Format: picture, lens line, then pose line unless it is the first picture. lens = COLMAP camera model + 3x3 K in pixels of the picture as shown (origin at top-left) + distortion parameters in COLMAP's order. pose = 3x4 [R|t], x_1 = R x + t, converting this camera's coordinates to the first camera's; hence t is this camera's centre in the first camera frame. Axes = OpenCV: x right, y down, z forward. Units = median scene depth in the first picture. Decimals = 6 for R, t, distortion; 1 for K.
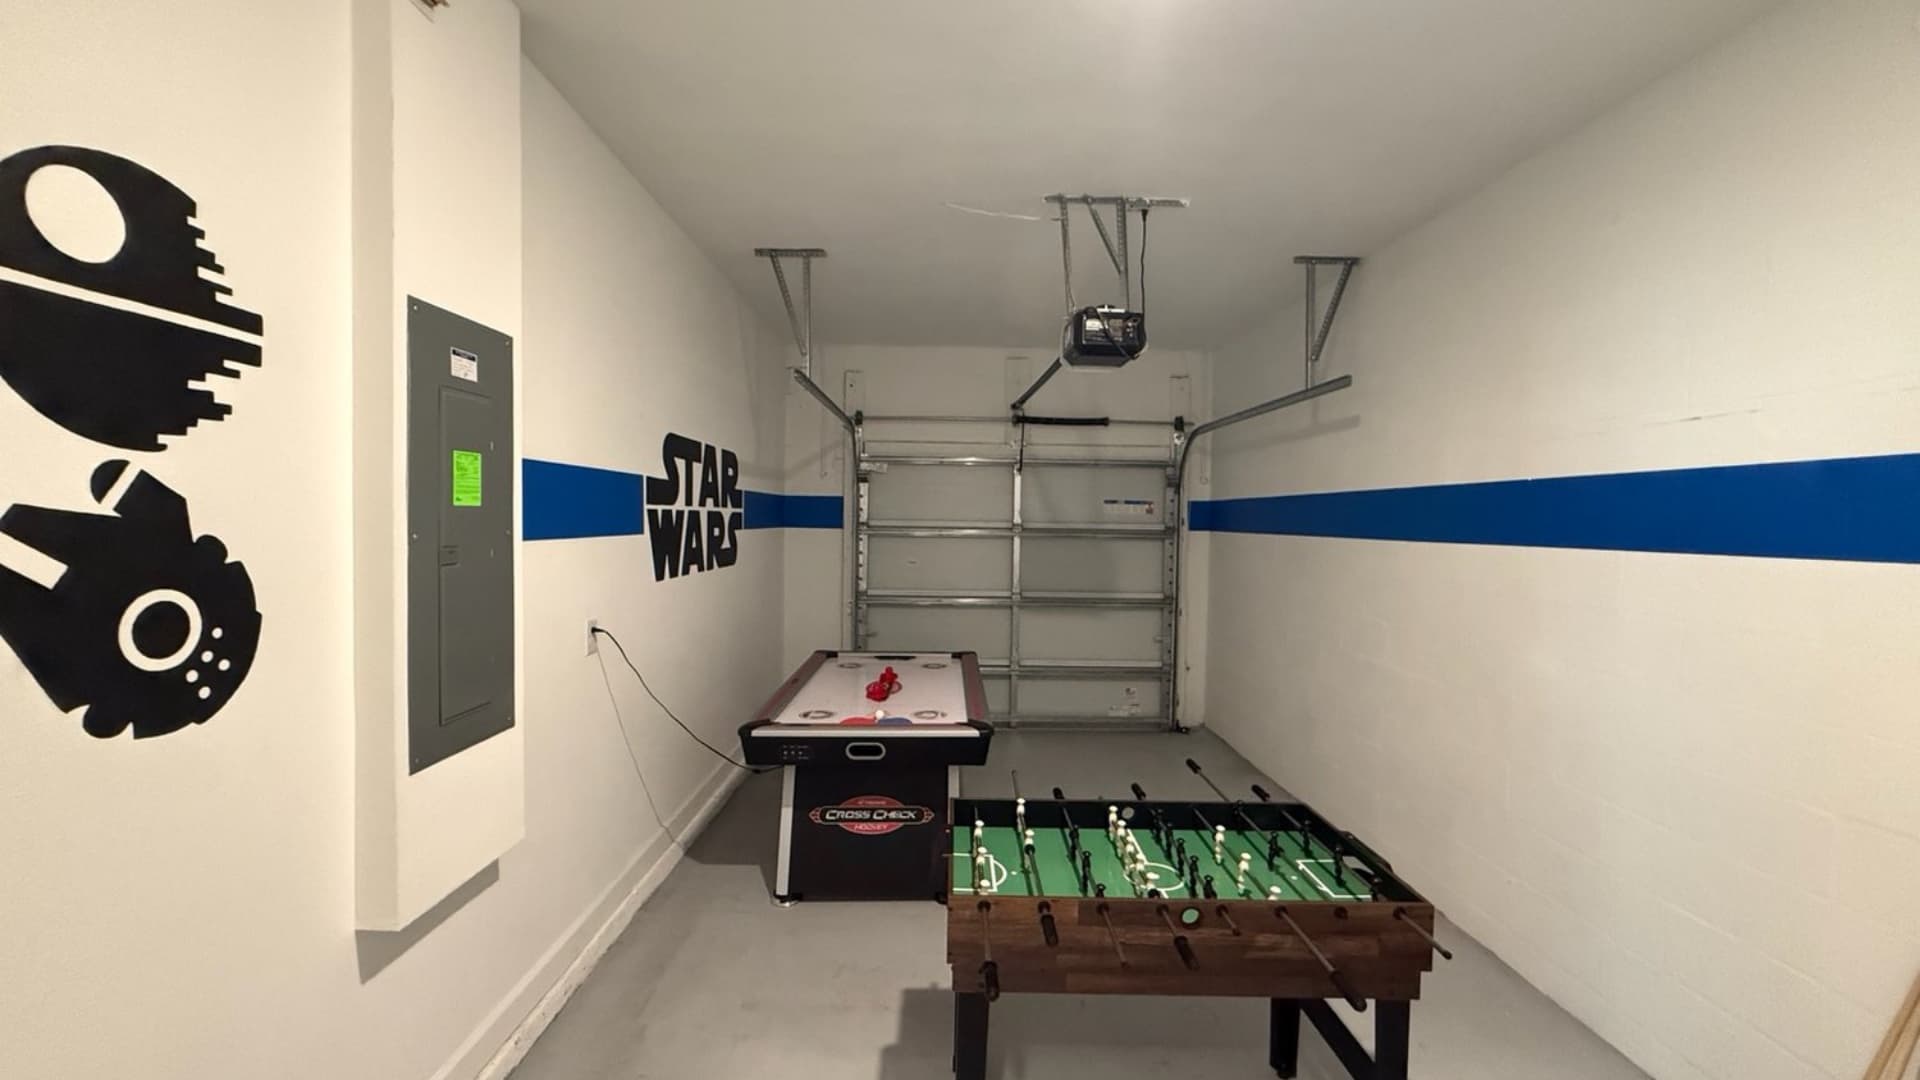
lens RADIAL K [[762.9, 0, 954.6], [0, 762.9, 537.3], [0, 0, 1]] dist [0.000033, -0.000916]
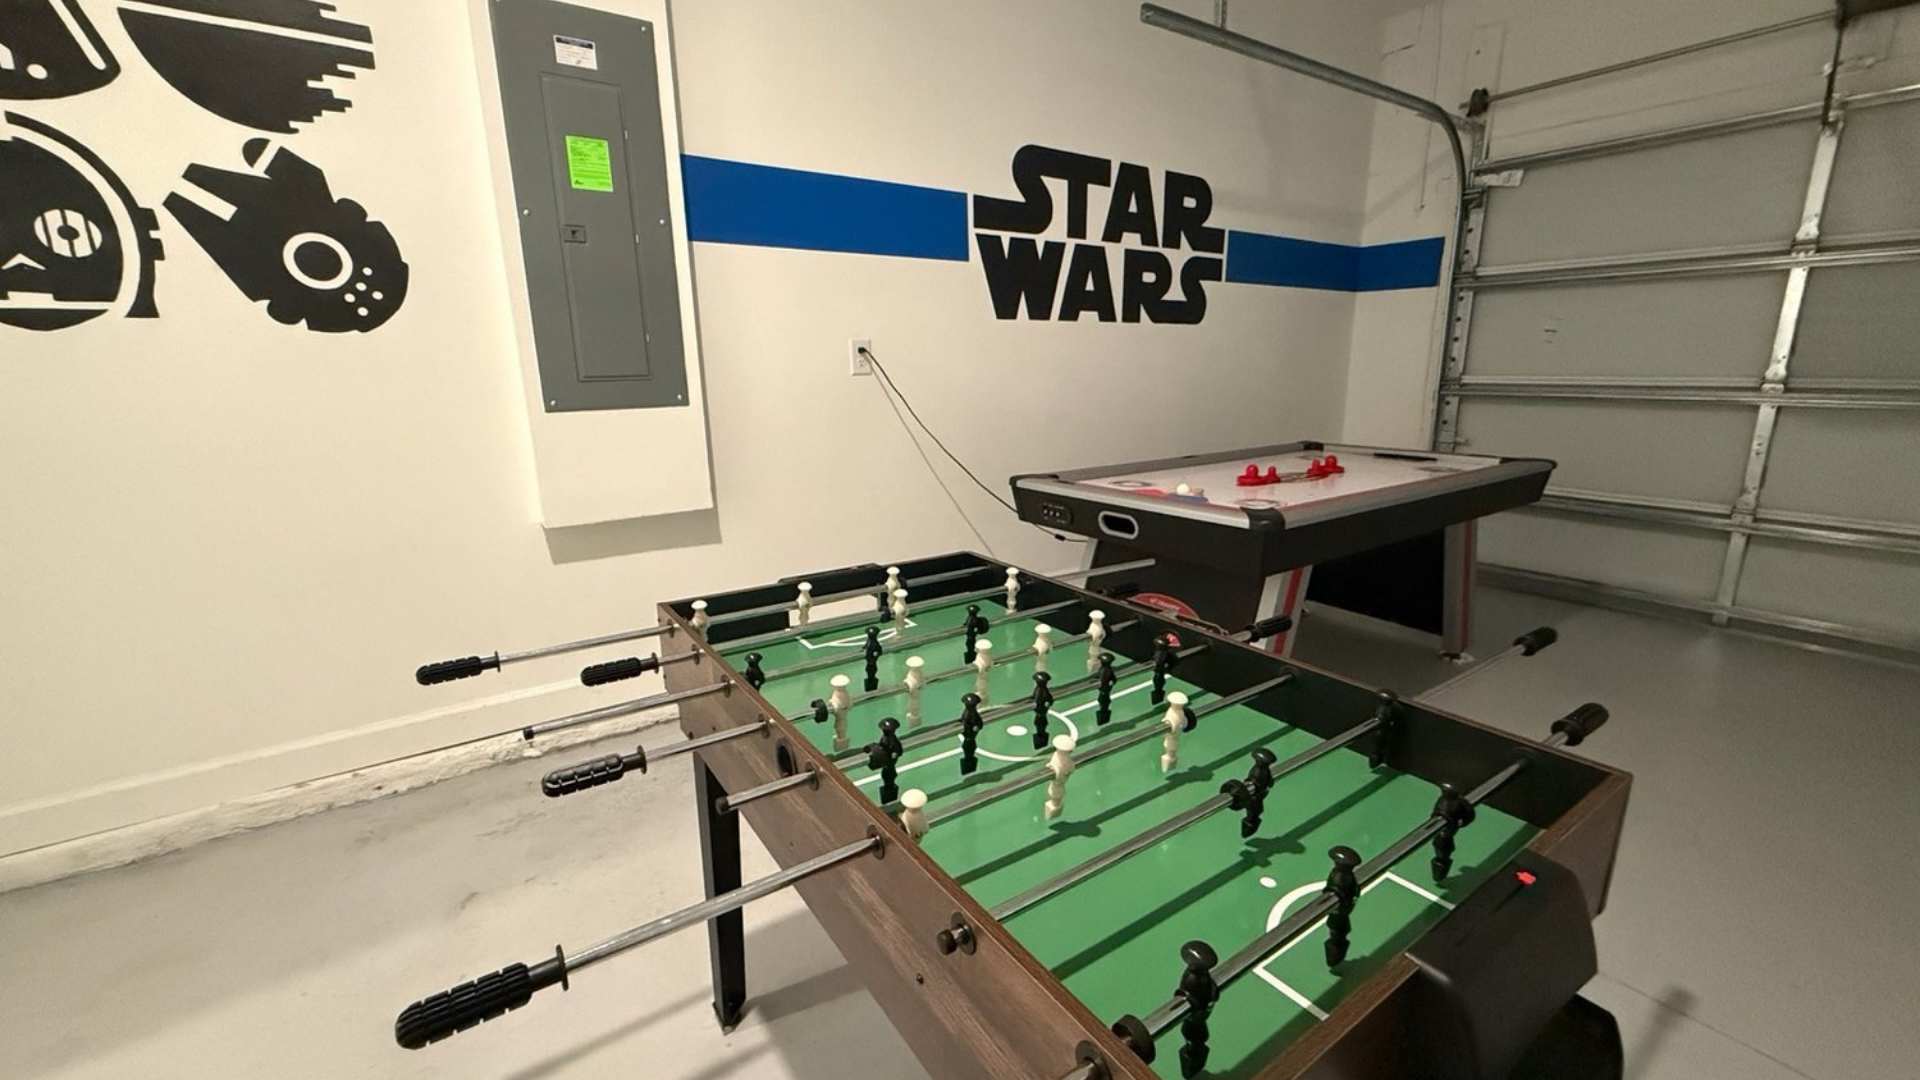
lens RADIAL K [[762.9, 0, 955.8], [0, 762.9, 541.0], [0, 0, 1]] dist [0.000033, -0.000916]
pose [[0.566161, 0.171284, -0.806302, 0.687054], [0.000490, 0.978102, 0.208123, 0.238611], [0.824294, -0.118226, 0.553680, 0.770999]]
